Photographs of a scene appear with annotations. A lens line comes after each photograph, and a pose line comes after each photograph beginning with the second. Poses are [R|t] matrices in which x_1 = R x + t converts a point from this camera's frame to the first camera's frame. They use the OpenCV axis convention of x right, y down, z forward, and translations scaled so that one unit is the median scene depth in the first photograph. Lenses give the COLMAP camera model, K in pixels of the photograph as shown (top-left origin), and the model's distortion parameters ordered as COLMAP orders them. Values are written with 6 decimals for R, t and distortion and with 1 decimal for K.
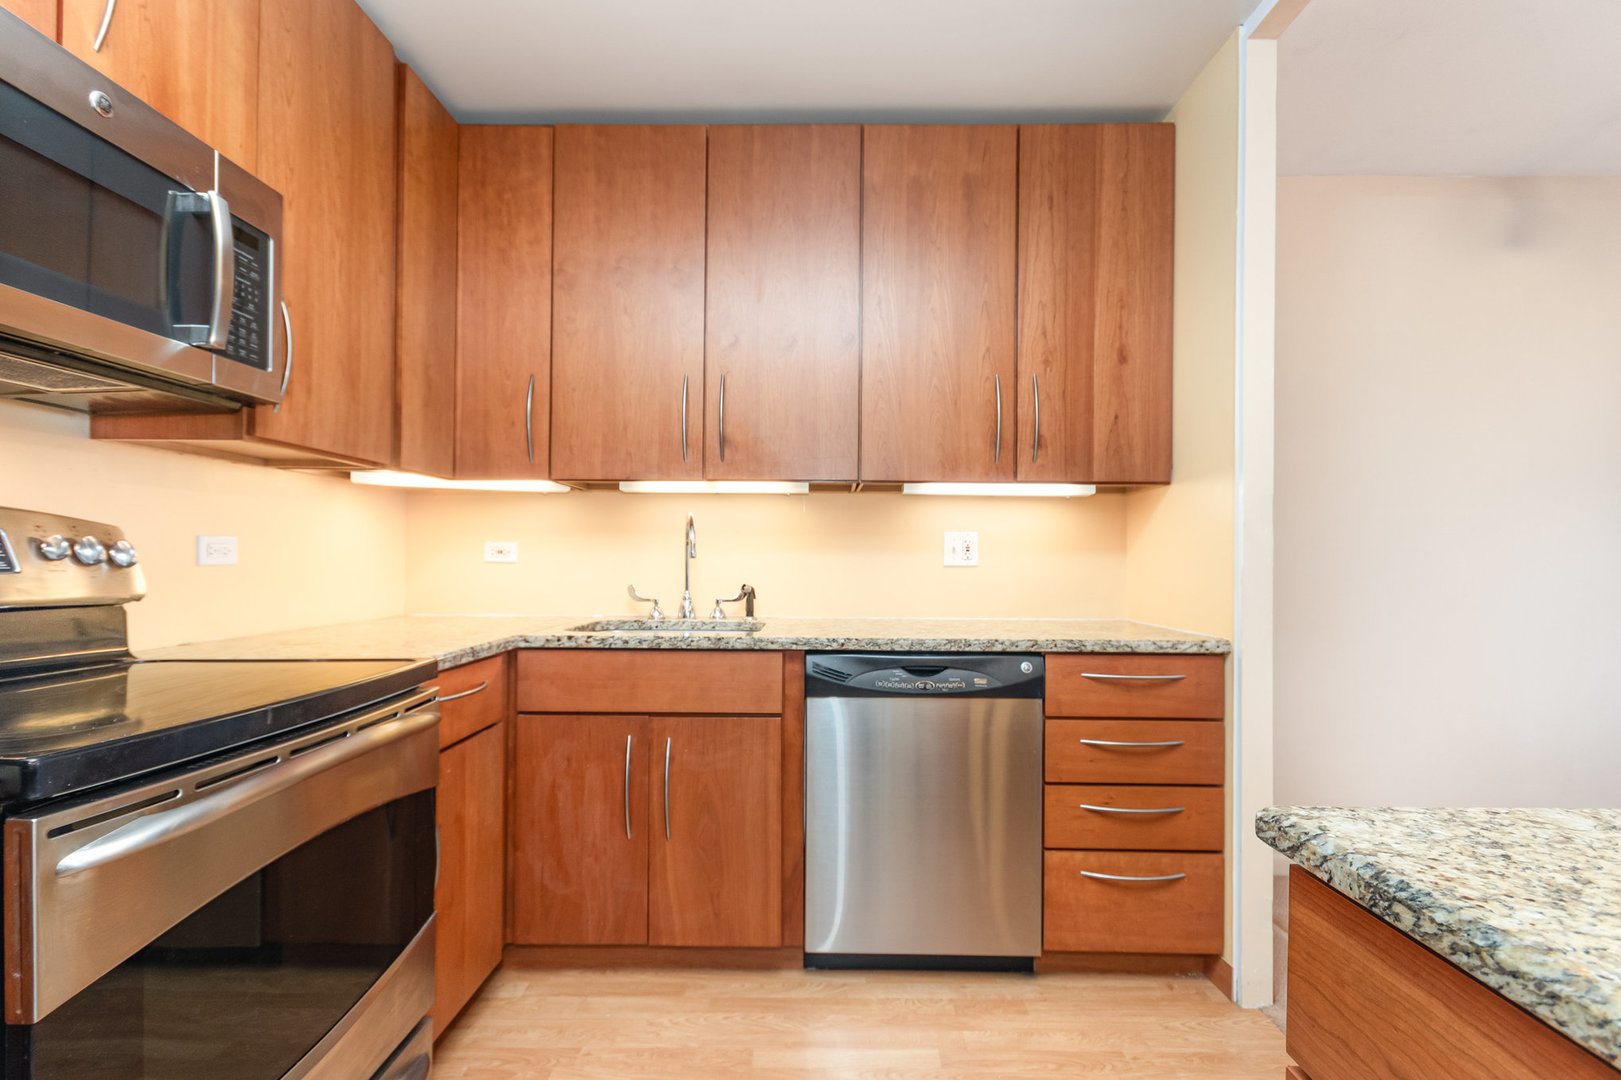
lens RADIAL K [[747.1, 0, 811.8], [0, 747.1, 554.7], [0, 0, 1]] dist [0.004654, 0.000475]
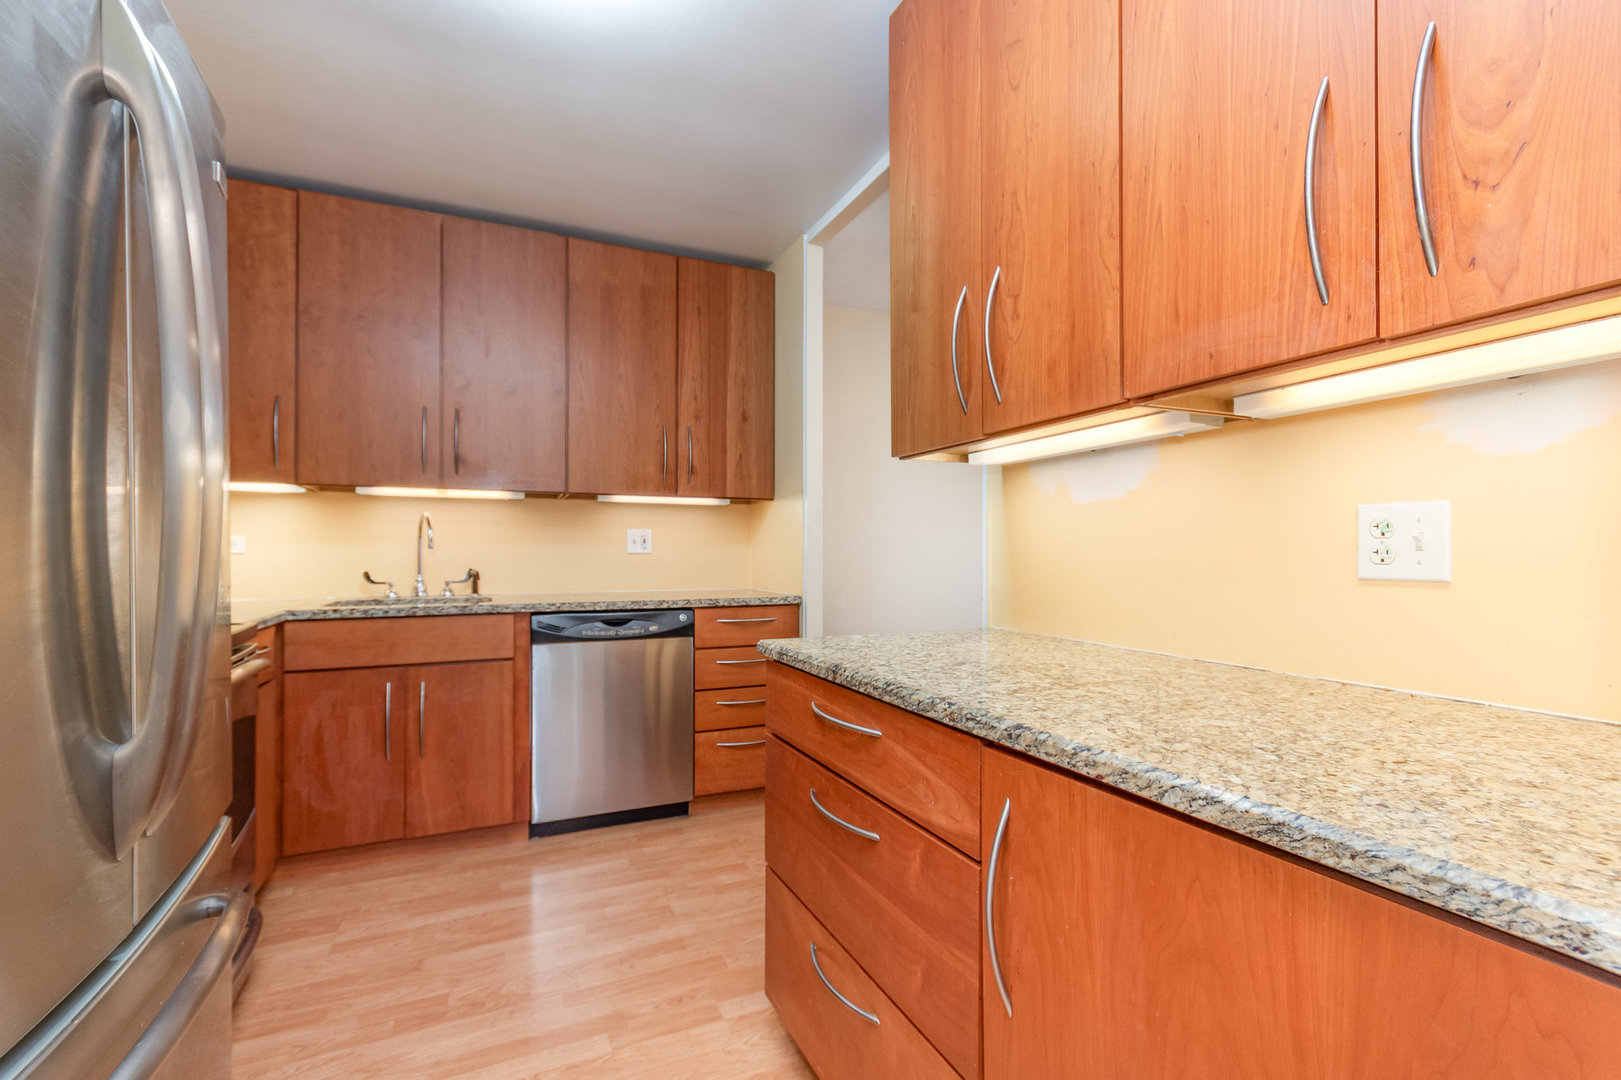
lens RADIAL K [[712.4, 0, 814.2], [0, 712.4, 551.3], [0, 0, 1]] dist [0.002935, 0.000395]
pose [[0.904157, -0.006003, 0.427159, -0.098112], [0.002155, 0.999953, 0.009489, -0.001136], [-0.427196, -0.007659, 0.904127, -0.452826]]
